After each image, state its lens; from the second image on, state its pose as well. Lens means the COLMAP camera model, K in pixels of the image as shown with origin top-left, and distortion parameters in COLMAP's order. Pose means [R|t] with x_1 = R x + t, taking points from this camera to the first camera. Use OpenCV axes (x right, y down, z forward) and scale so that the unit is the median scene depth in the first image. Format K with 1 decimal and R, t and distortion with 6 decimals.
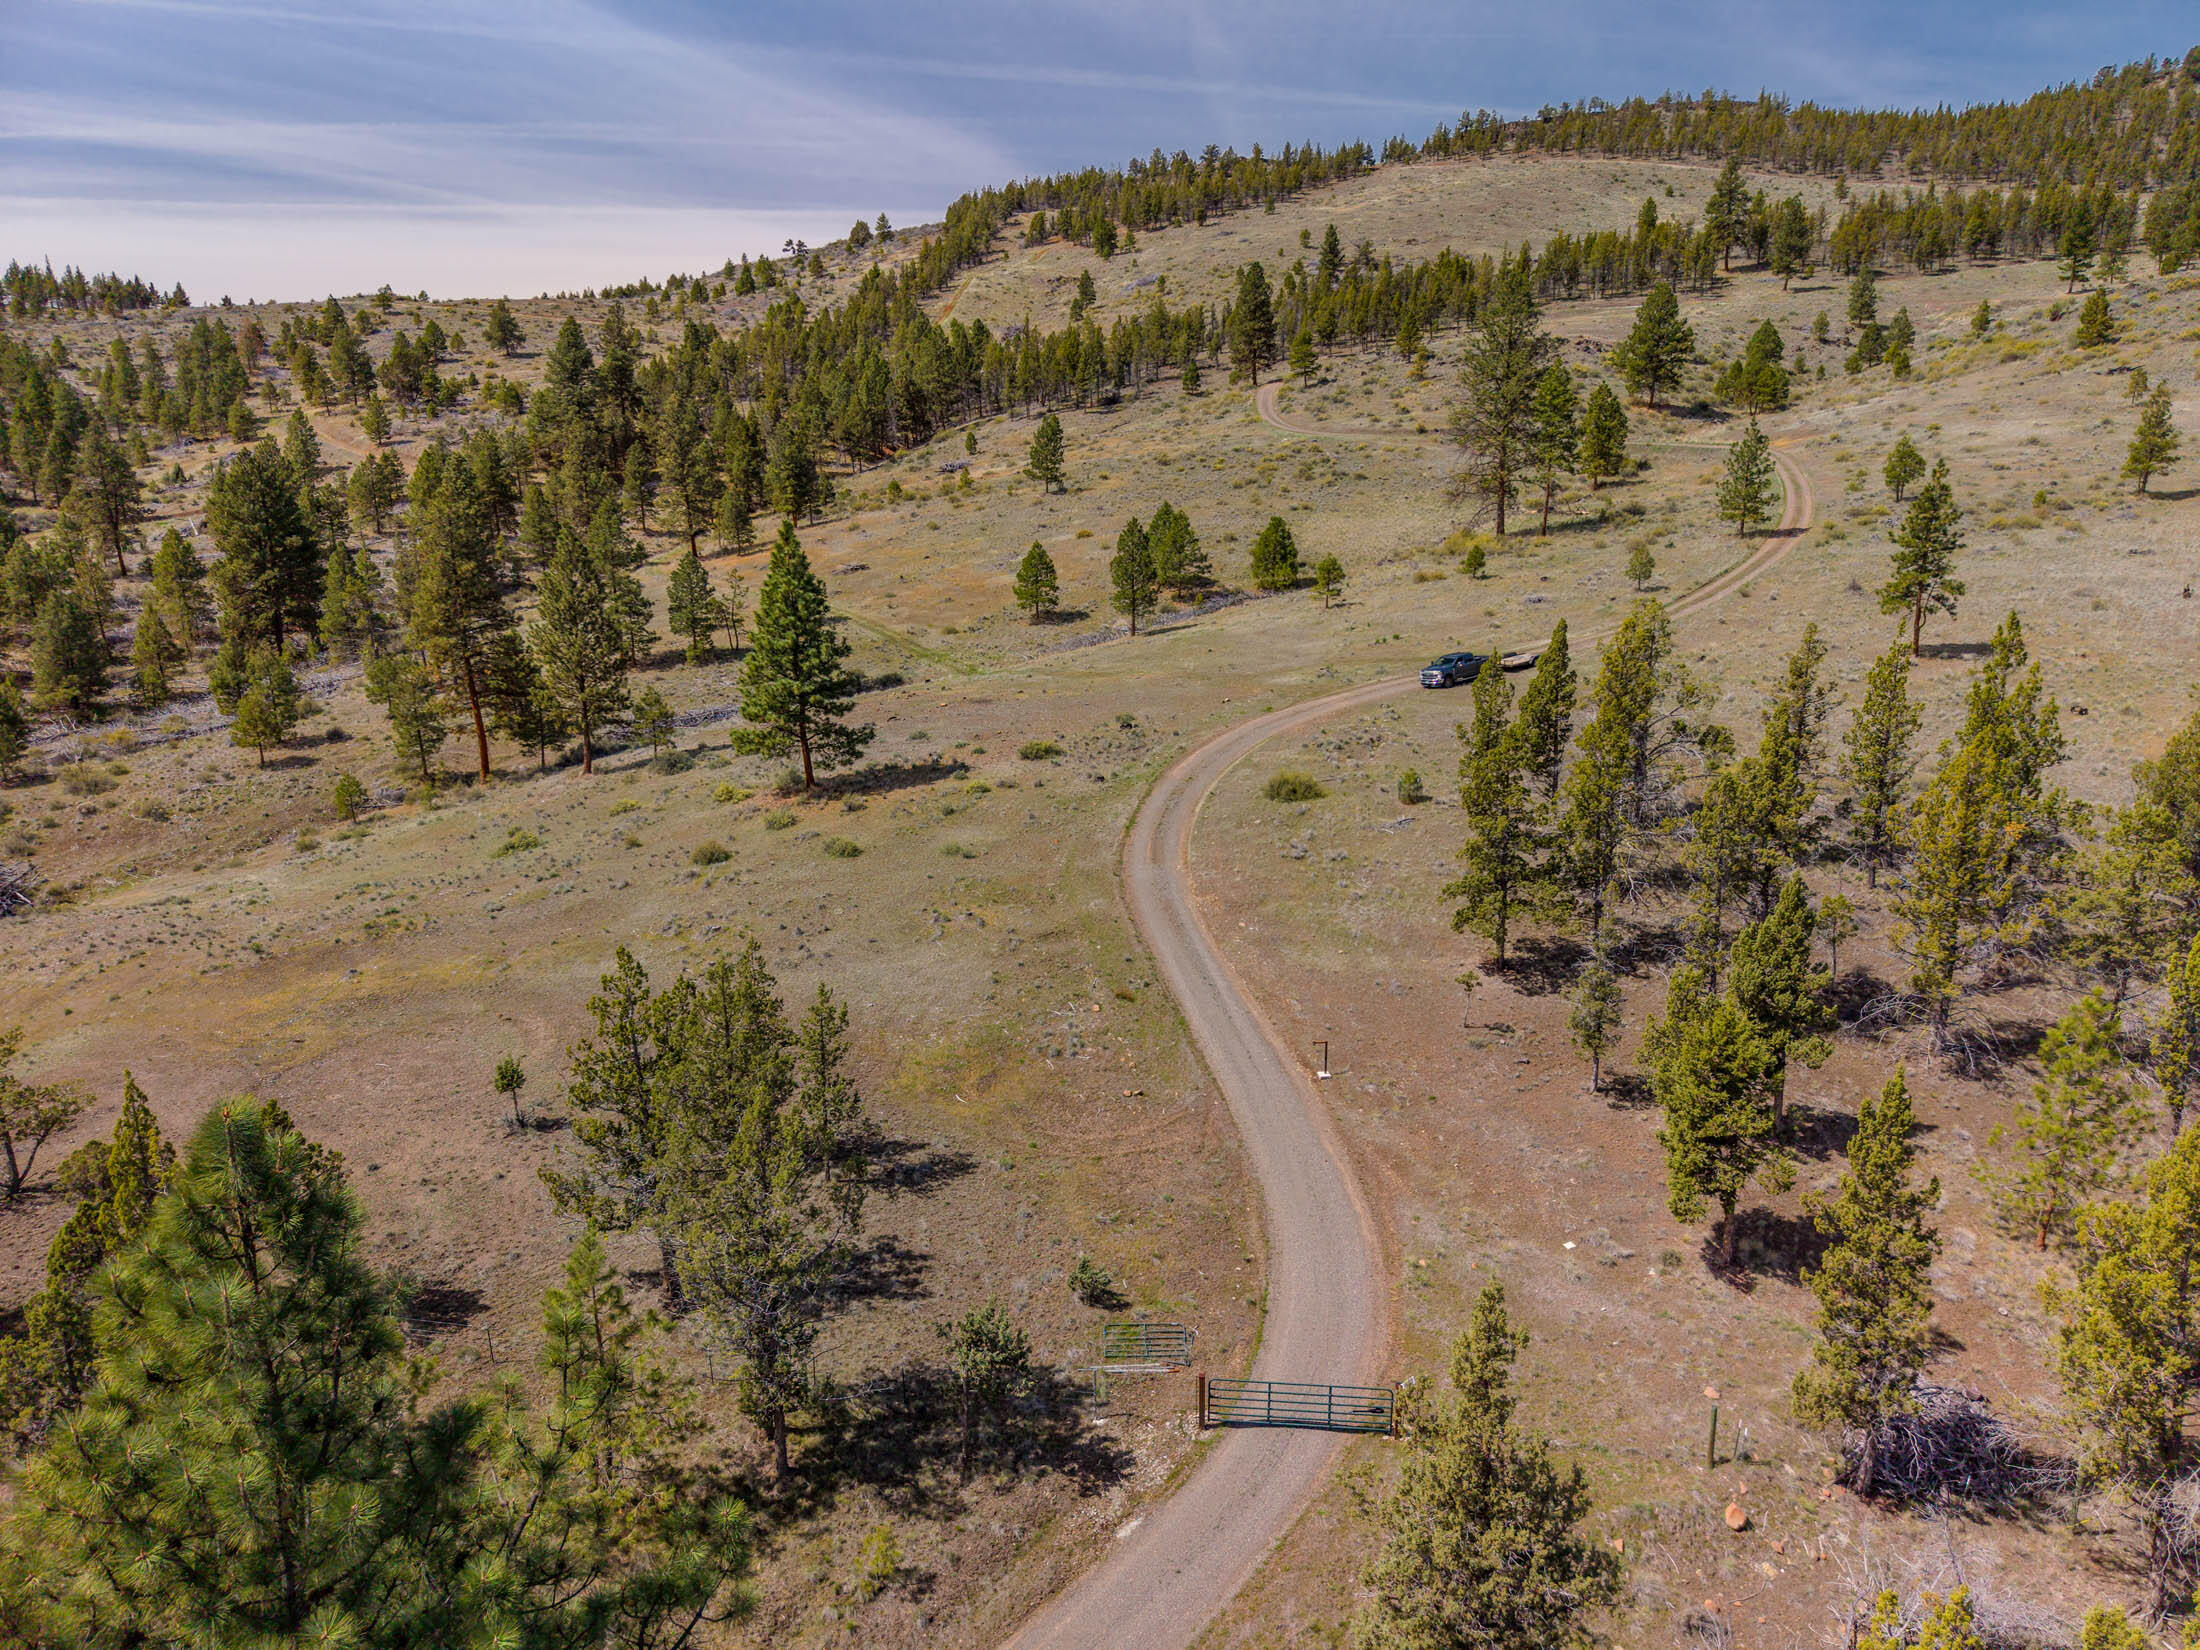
lens RADIAL K [[1482.3, 0, 1100.0], [0, 1482.3, 825.0], [0, 0, 1]] dist [0.029411, -0.023786]
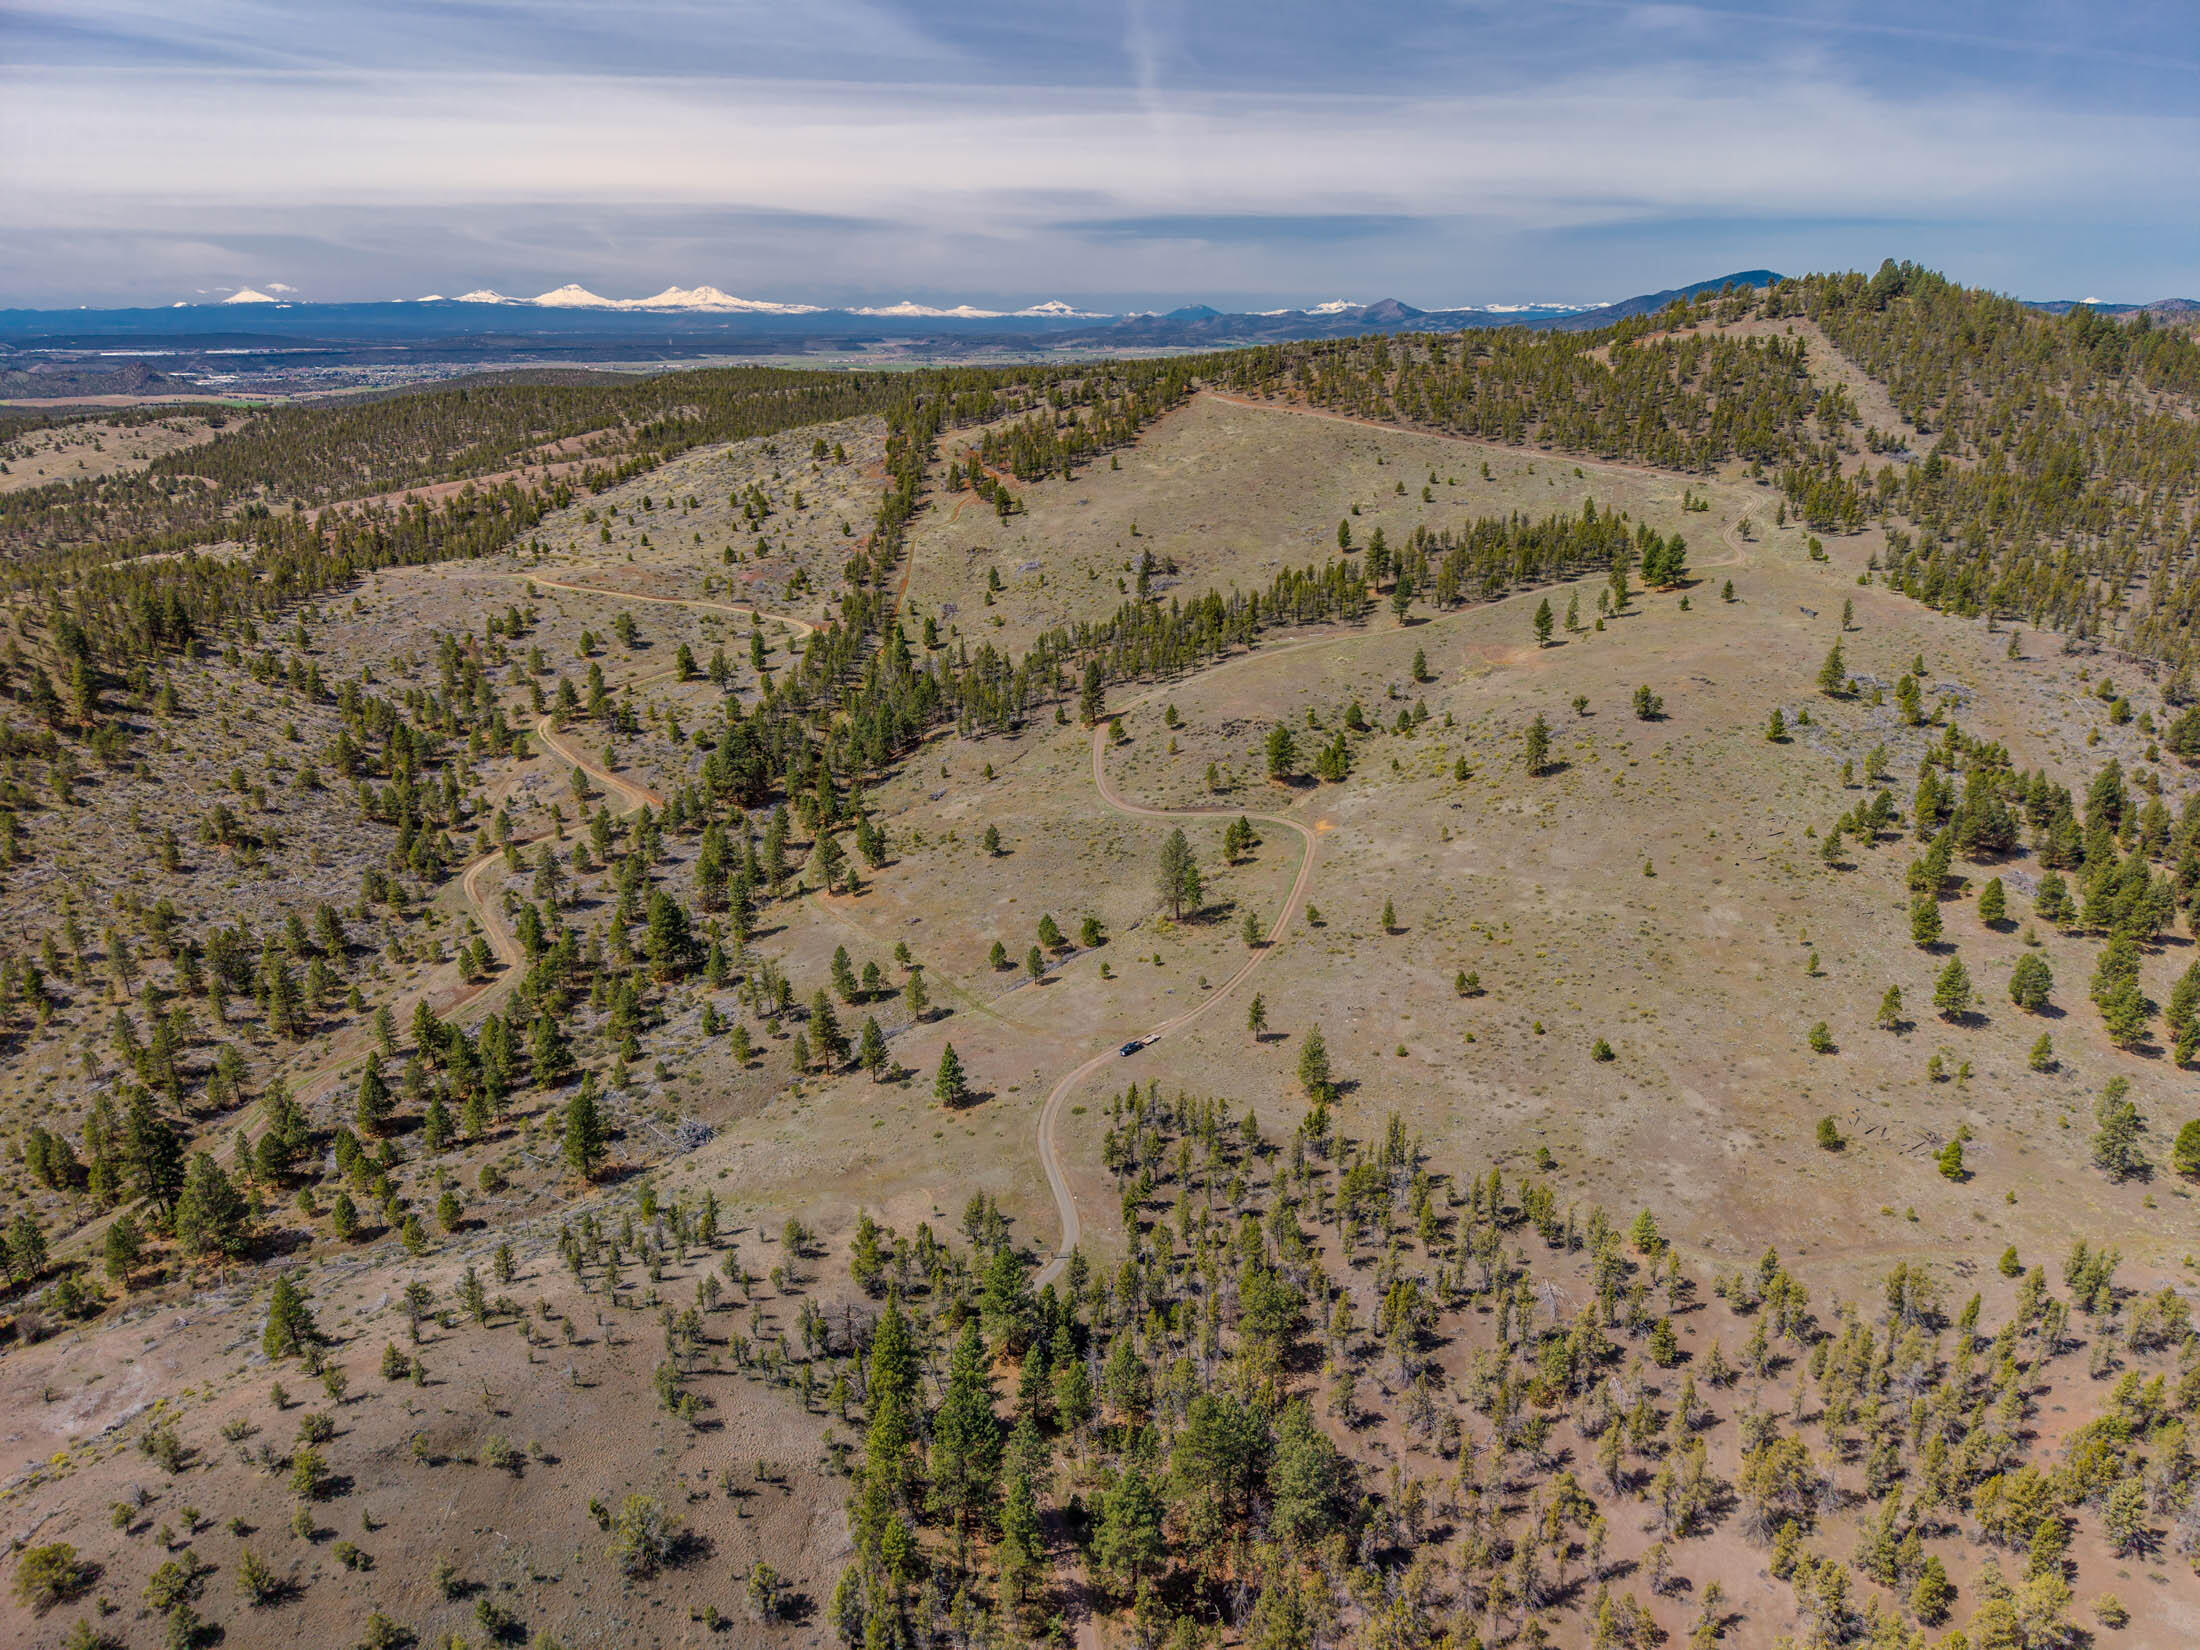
lens RADIAL K [[1482.3, 0, 1100.0], [0, 1482.3, 825.0], [0, 0, 1]] dist [0.029411, -0.023786]
pose [[0.997175, -0.028756, 0.069392, -0.019139], [0.023413, 0.996785, 0.076621, -0.304164], [-0.071372, -0.074780, 0.994643, -0.818575]]
